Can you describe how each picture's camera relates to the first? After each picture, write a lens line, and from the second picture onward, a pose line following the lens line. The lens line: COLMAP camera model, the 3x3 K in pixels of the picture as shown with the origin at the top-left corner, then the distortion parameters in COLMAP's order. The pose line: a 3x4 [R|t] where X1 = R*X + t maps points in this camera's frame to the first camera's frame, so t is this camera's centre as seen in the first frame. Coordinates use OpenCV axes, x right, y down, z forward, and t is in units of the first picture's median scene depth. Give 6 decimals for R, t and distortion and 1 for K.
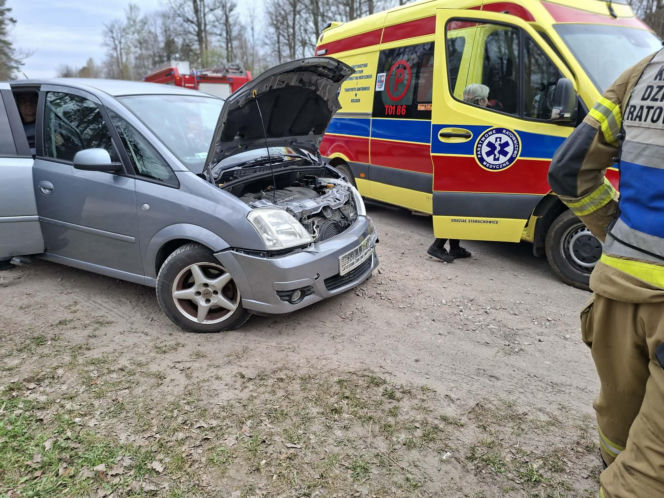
lens RADIAL K [[457.4, 0, 331.6], [0, 457.4, 245.3], [0, 0, 1]] dist [0.096774, -0.099812]
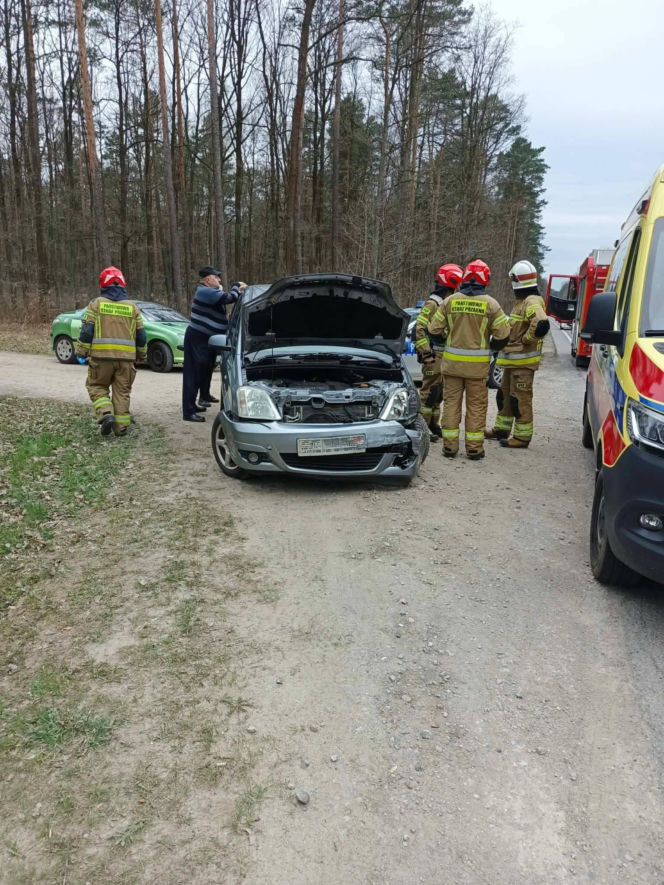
lens RADIAL K [[609.6, 0, 332.0], [0, 609.6, 442.5], [0, 0, 1]] dist [0.096774, -0.099812]
pose [[0.629242, 0.199103, -0.751274, 1.302534], [-0.209505, 0.974301, 0.082735, -0.119598], [0.748440, 0.105335, 0.654785, 0.029942]]
